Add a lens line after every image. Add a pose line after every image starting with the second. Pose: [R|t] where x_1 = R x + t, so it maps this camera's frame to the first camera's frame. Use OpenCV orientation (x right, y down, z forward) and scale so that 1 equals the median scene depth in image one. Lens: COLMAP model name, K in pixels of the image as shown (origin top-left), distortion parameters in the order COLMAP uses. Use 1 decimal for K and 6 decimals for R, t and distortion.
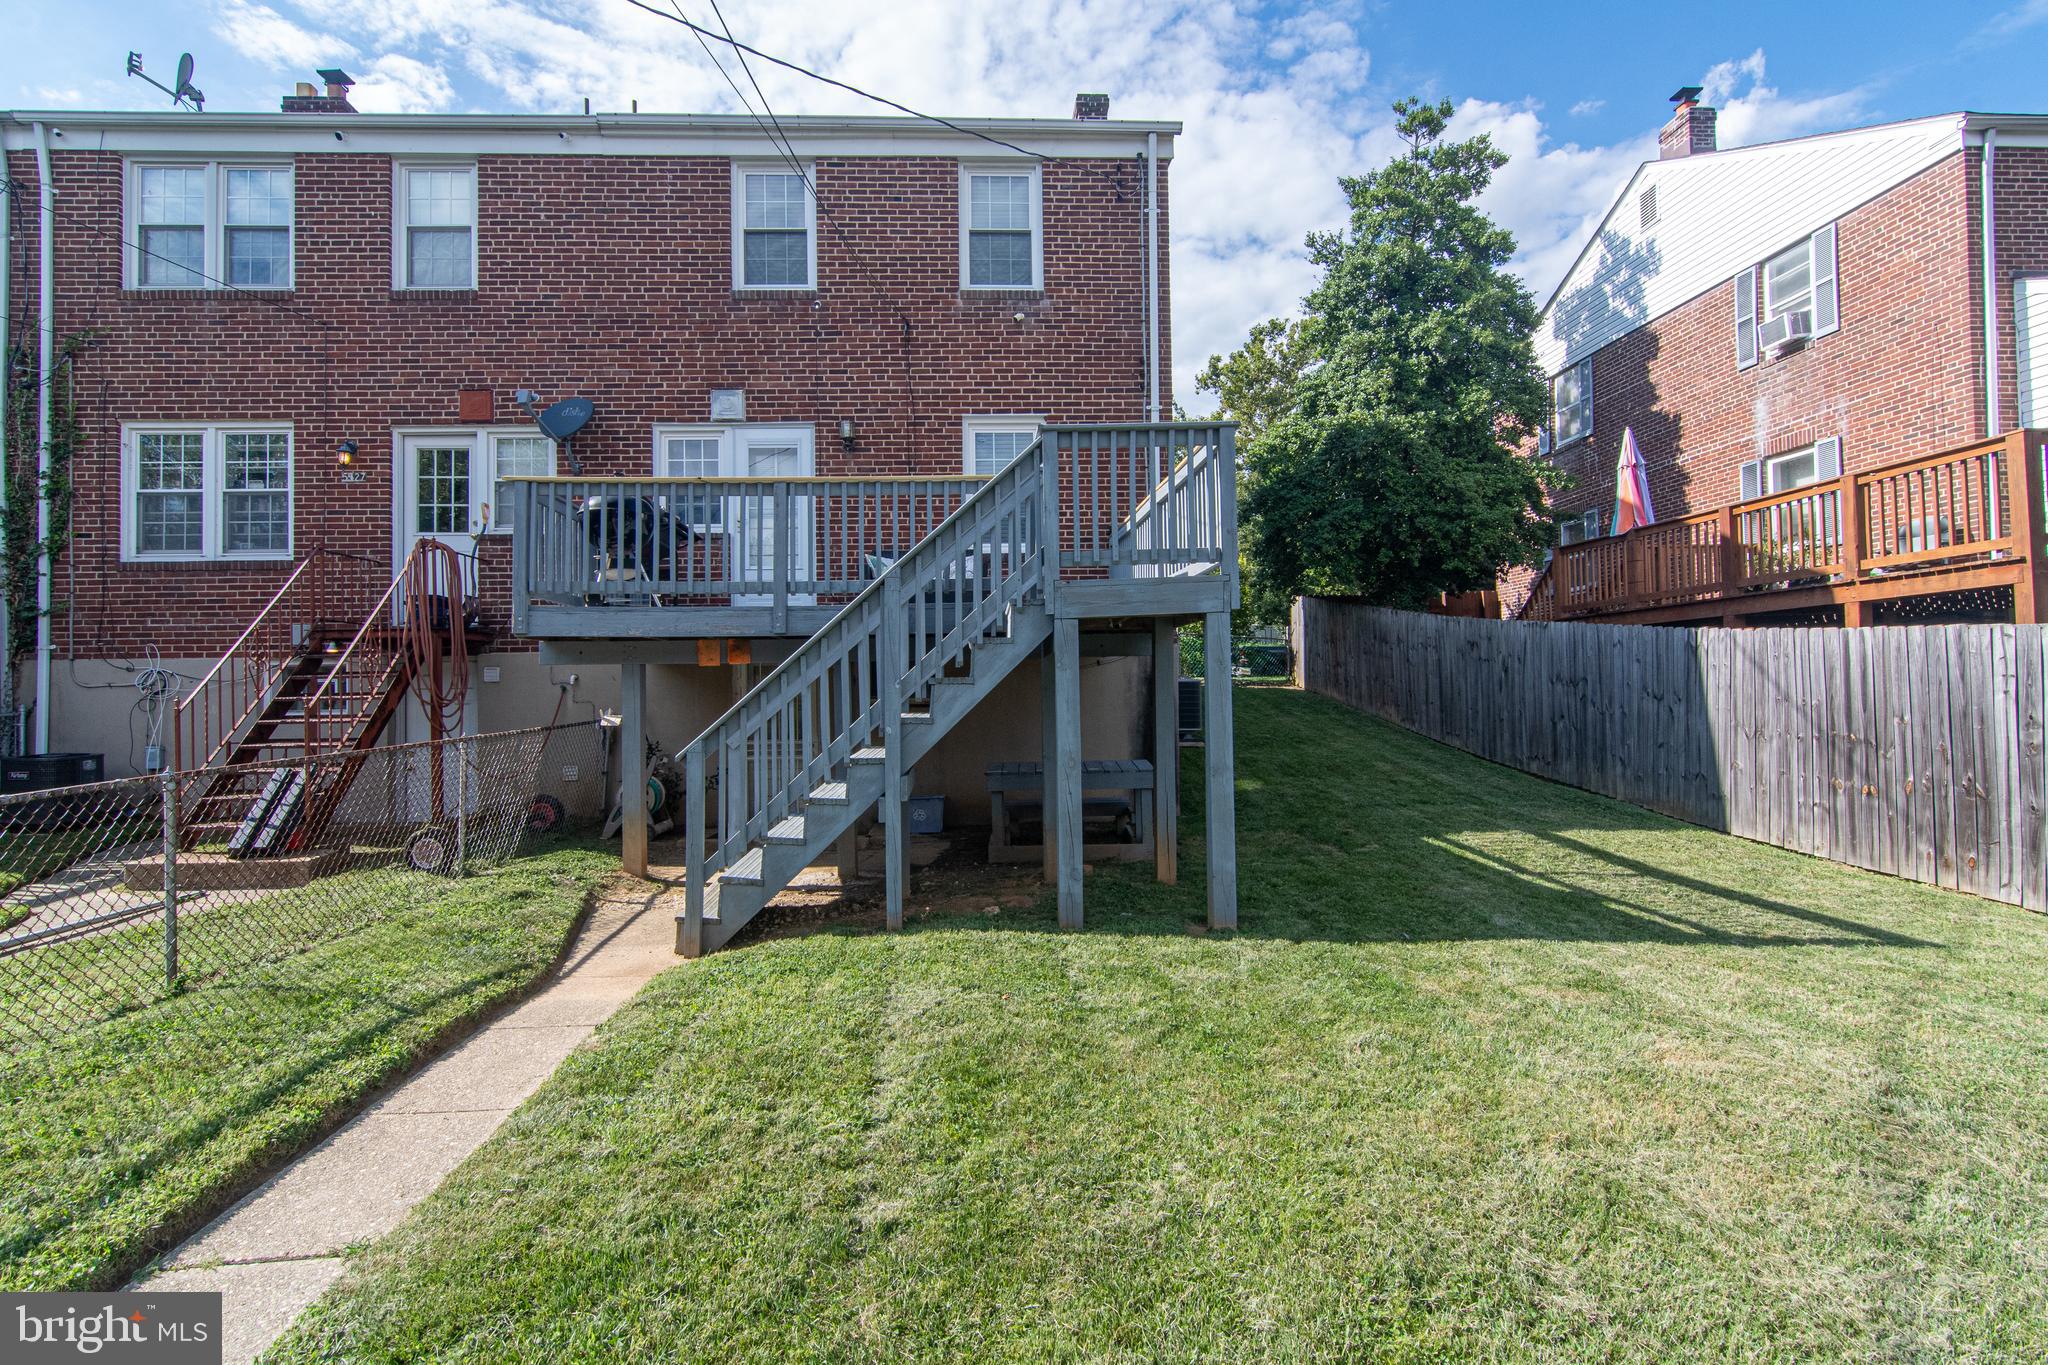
lens RADIAL K [[986.0, 0, 1014.1], [0, 986.0, 671.0], [0, 0, 1]] dist [-0.000048, 0.001373]
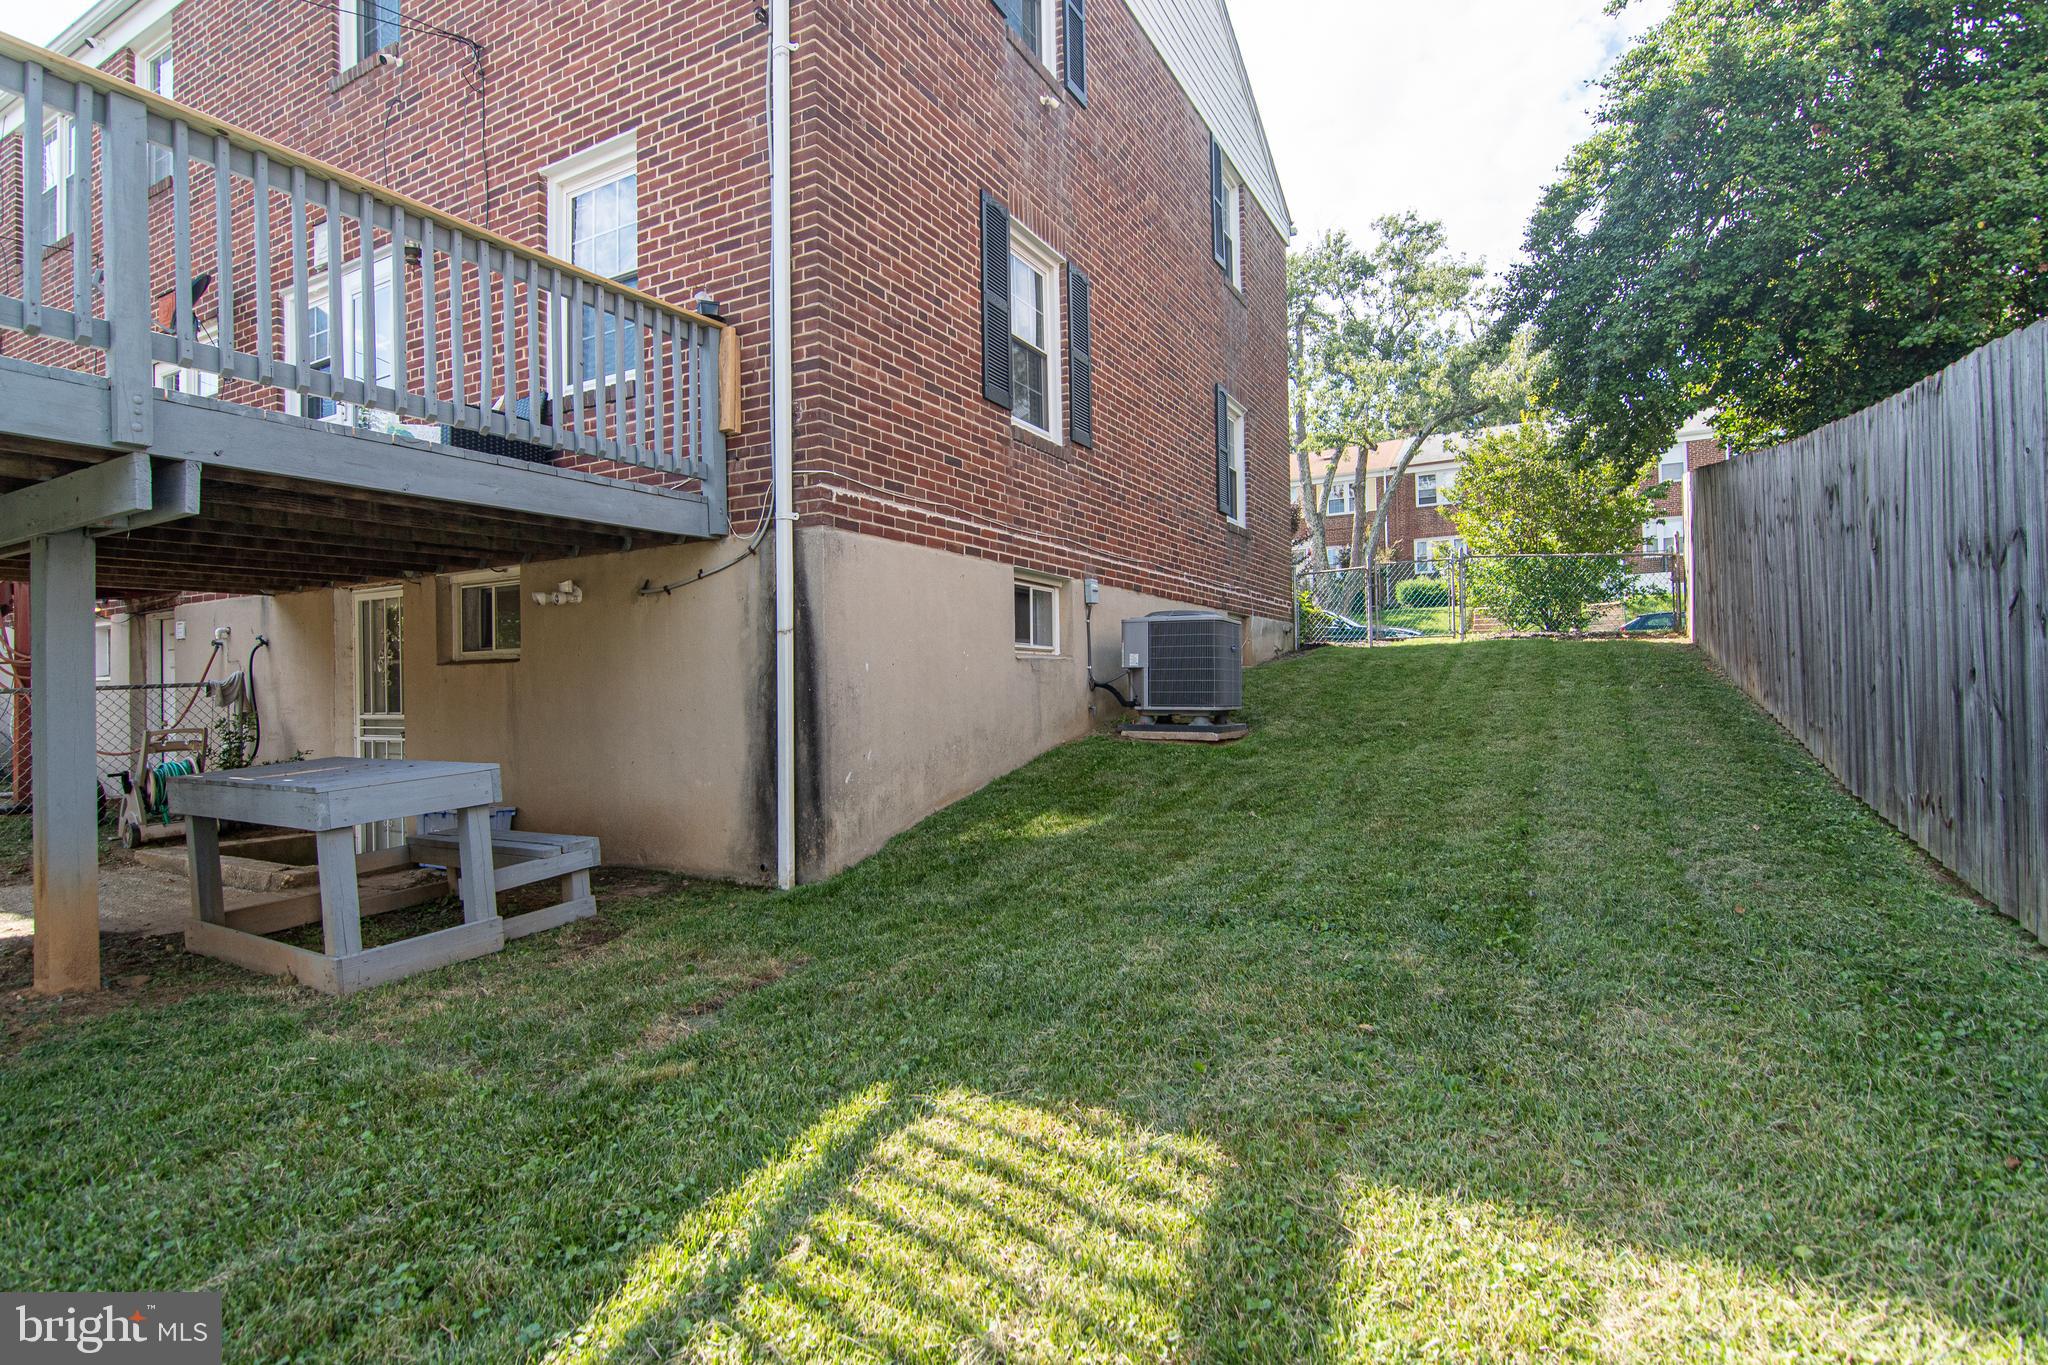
lens RADIAL K [[986.0, 0, 1014.1], [0, 986.0, 671.0], [0, 0, 1]] dist [-0.000048, 0.001373]
pose [[0.845145, -0.007150, -0.534489, 0.517254], [0.016761, 0.999773, 0.013129, 0.040501], [0.534274, -0.020054, 0.845073, 0.652877]]
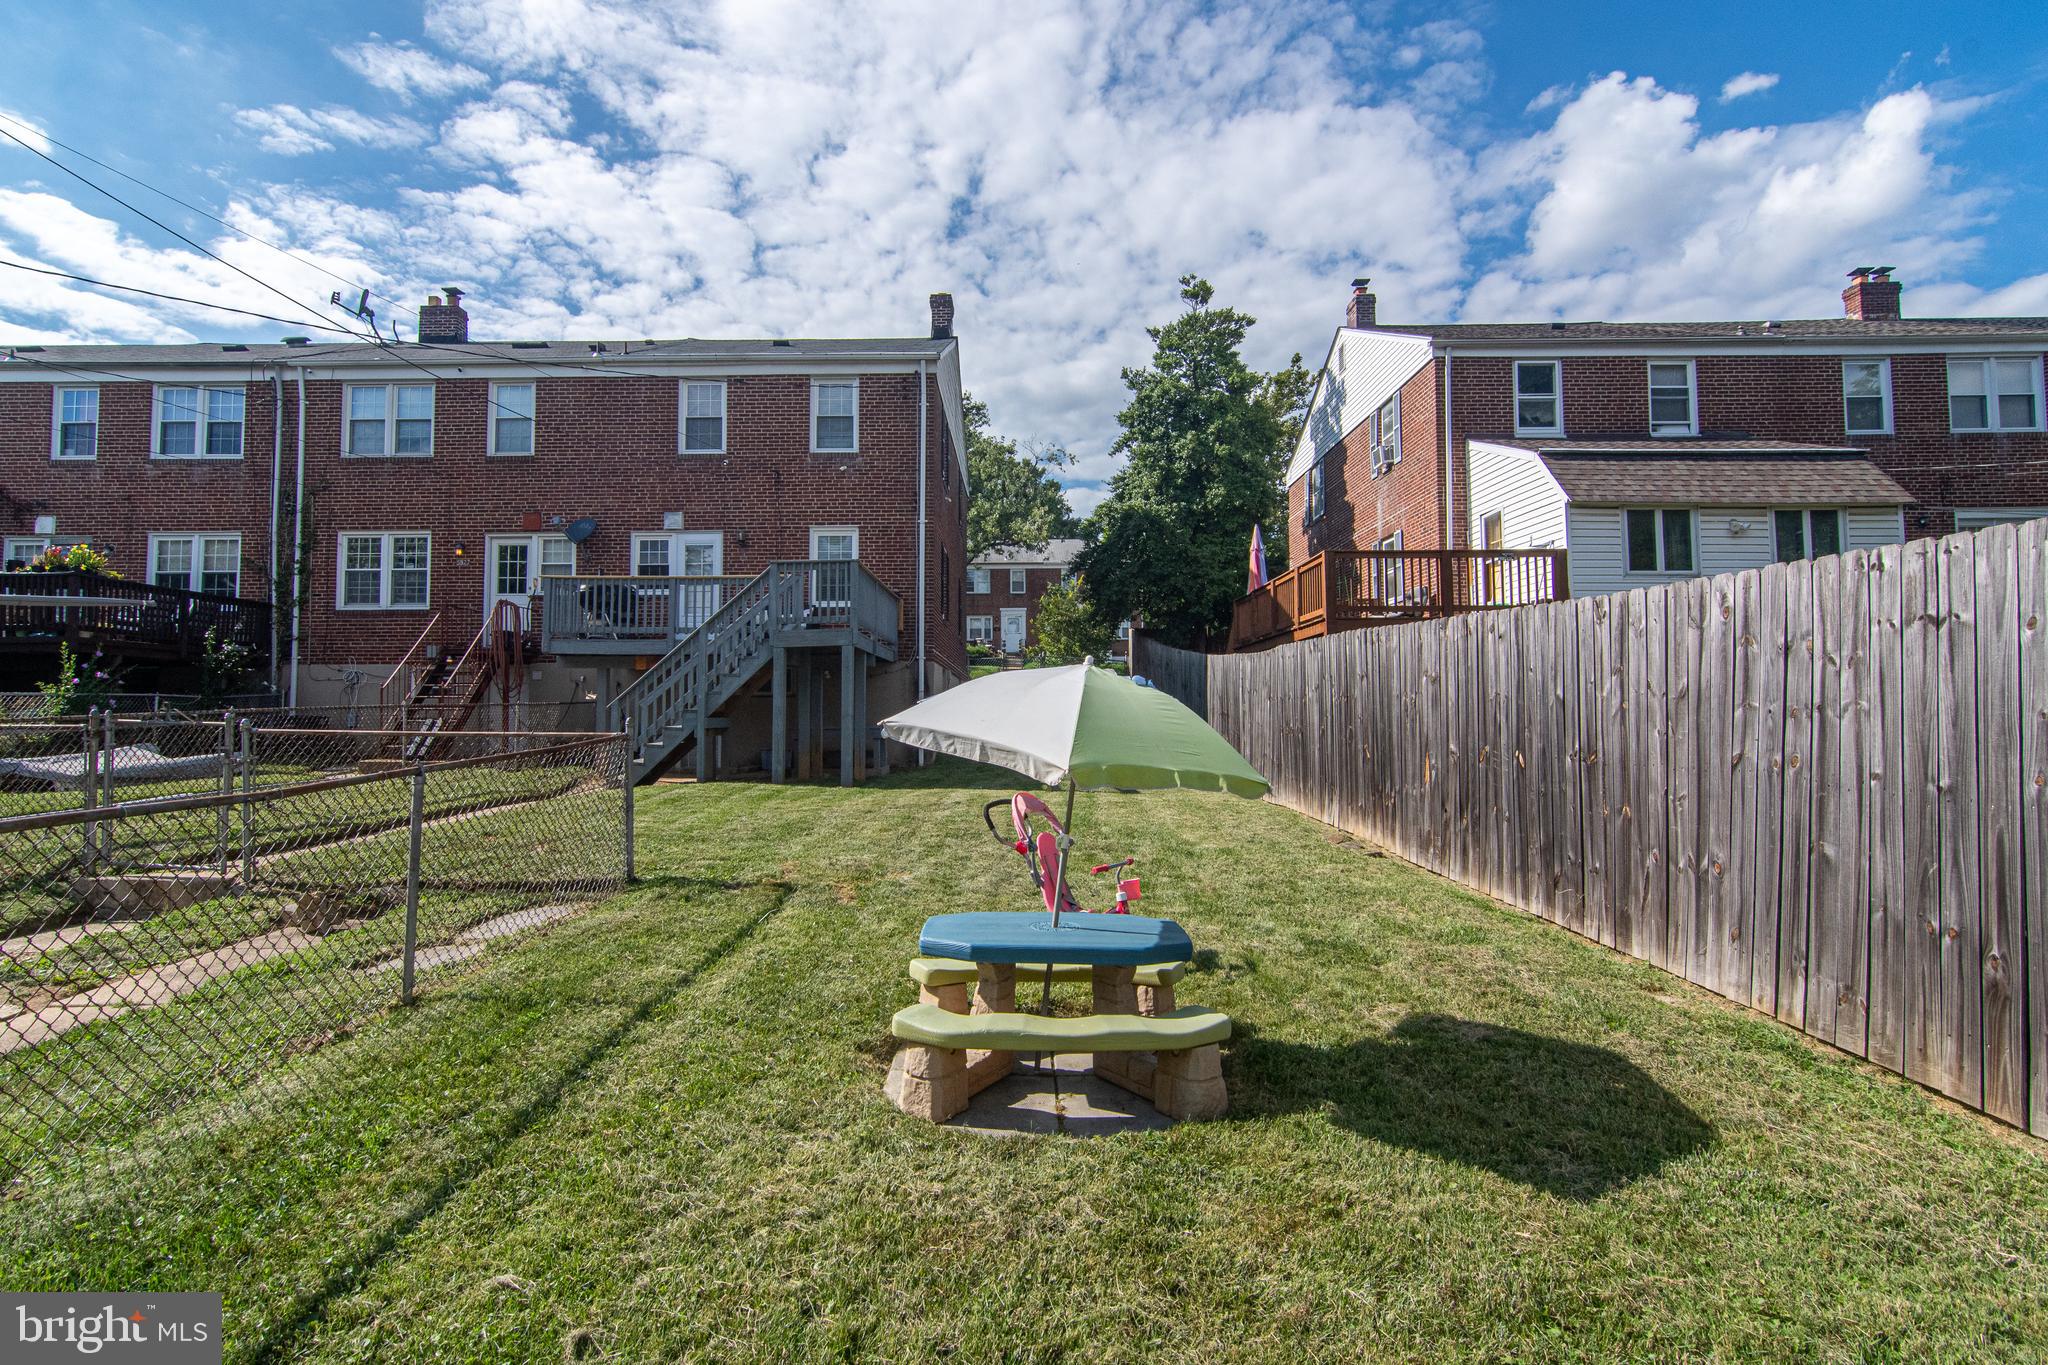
lens RADIAL K [[986.0, 0, 1014.1], [0, 986.0, 671.0], [0, 0, 1]] dist [-0.000048, 0.001373]
pose [[0.998174, 0.009623, -0.059627, 0.412899], [-0.010930, 0.999706, -0.021628, 0.024021], [0.059401, 0.022240, 0.997986, -0.685103]]
